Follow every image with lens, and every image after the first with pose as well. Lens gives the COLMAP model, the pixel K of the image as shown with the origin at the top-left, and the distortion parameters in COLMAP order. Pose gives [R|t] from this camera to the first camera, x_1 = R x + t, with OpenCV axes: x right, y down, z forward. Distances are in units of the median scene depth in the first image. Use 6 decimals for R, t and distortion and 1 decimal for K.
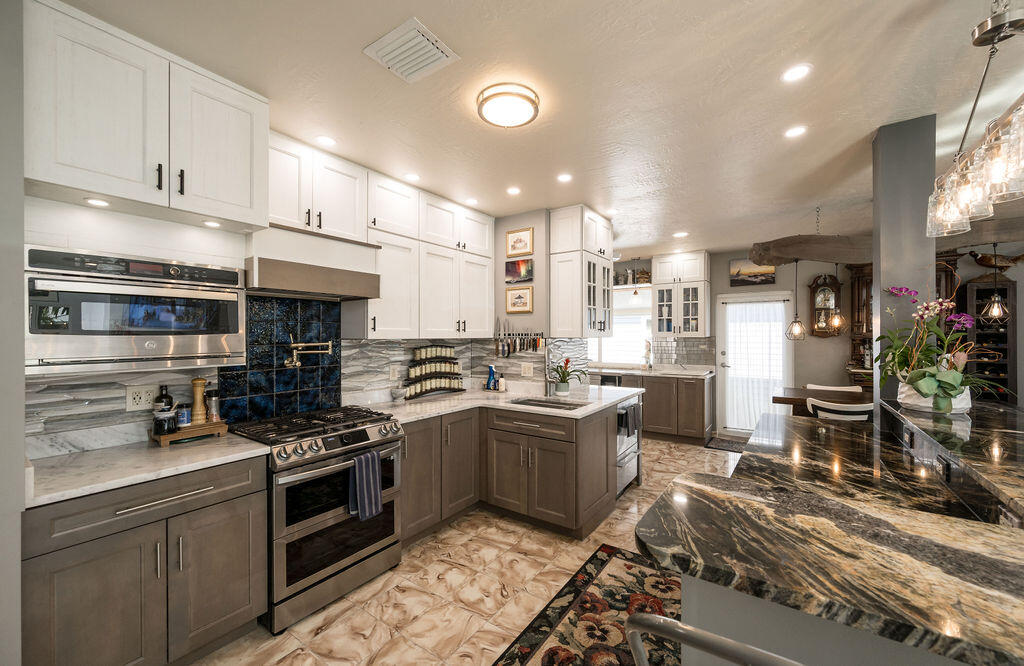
lens RADIAL K [[400.7, 0, 511.7], [0, 400.7, 336.4], [0, 0, 1]] dist [-0.000302, -0.000176]
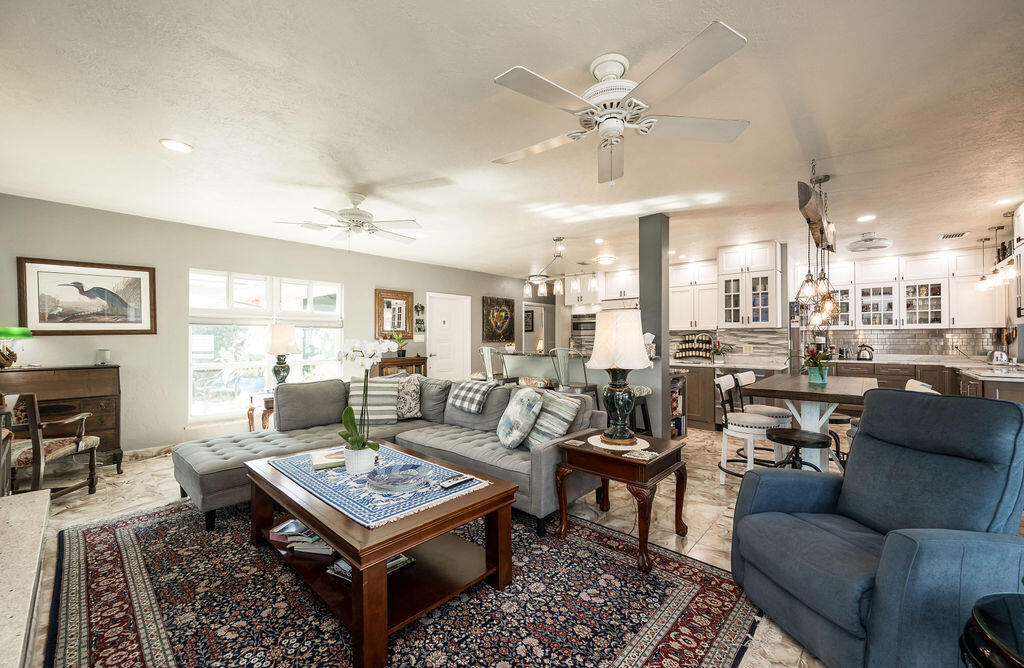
lens RADIAL K [[401.1, 0, 511.1], [0, 401.1, 334.6], [0, 0, 1]] dist [0.000040, -0.000441]
pose [[-0.125890, -0.007103, -0.992019, 1.939799], [-0.000220, 0.999975, -0.007132, 0.041257], [0.992044, -0.000679, -0.125888, 0.358220]]
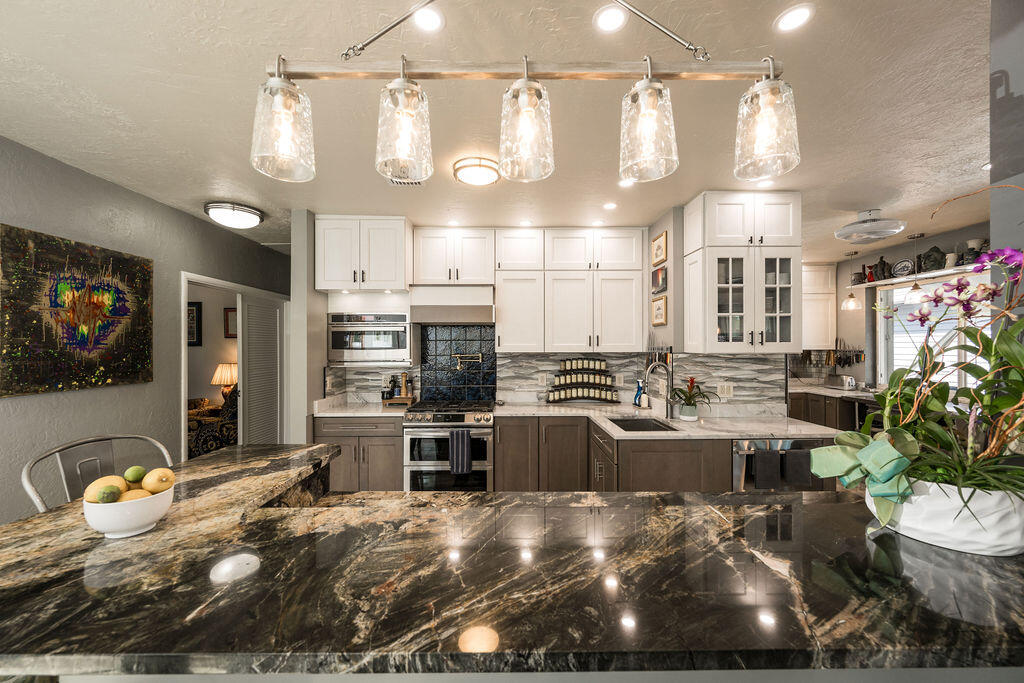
lens RADIAL K [[400.3, 0, 509.5], [0, 400.3, 346.6], [0, 0, 1]] dist [-0.001813, -0.000234]
pose [[0.578294, 0.000770, -0.815828, 0.618234], [-0.001481, 0.999999, -0.000106, -0.009844], [0.815827, 0.001270, 0.578294, 0.195931]]
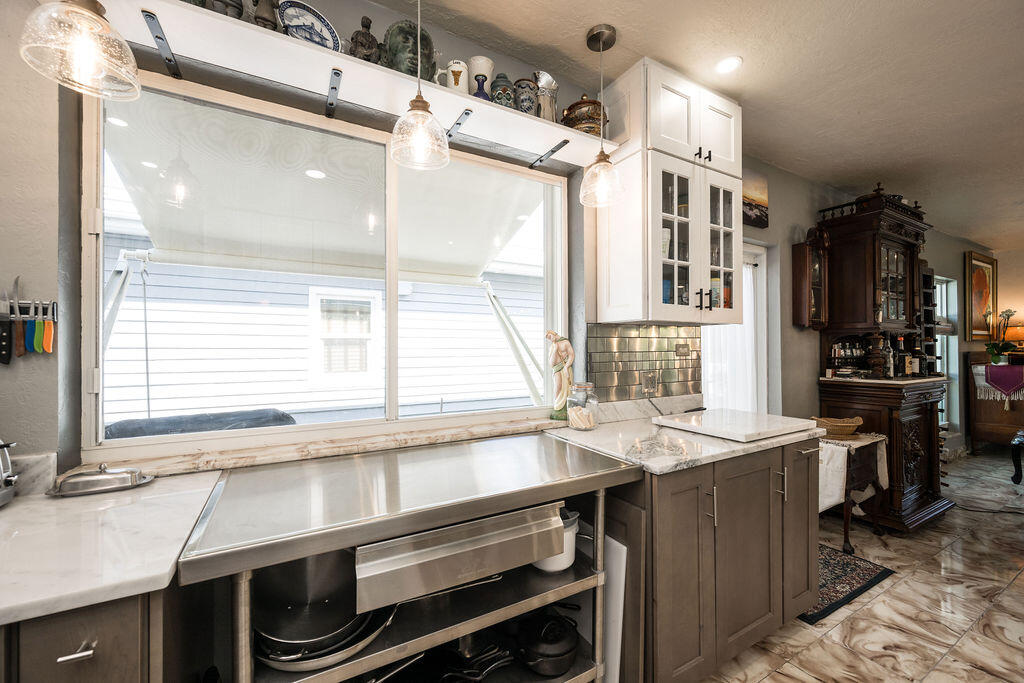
lens RADIAL K [[400.3, 0, 509.5], [0, 400.3, 346.6], [0, 0, 1]] dist [-0.001813, -0.000234]
pose [[0.431125, 0.005111, 0.902278, 0.046366], [0.004107, 0.999962, -0.007627, 0.041751], [-0.902283, 0.006994, 0.431088, 1.595624]]
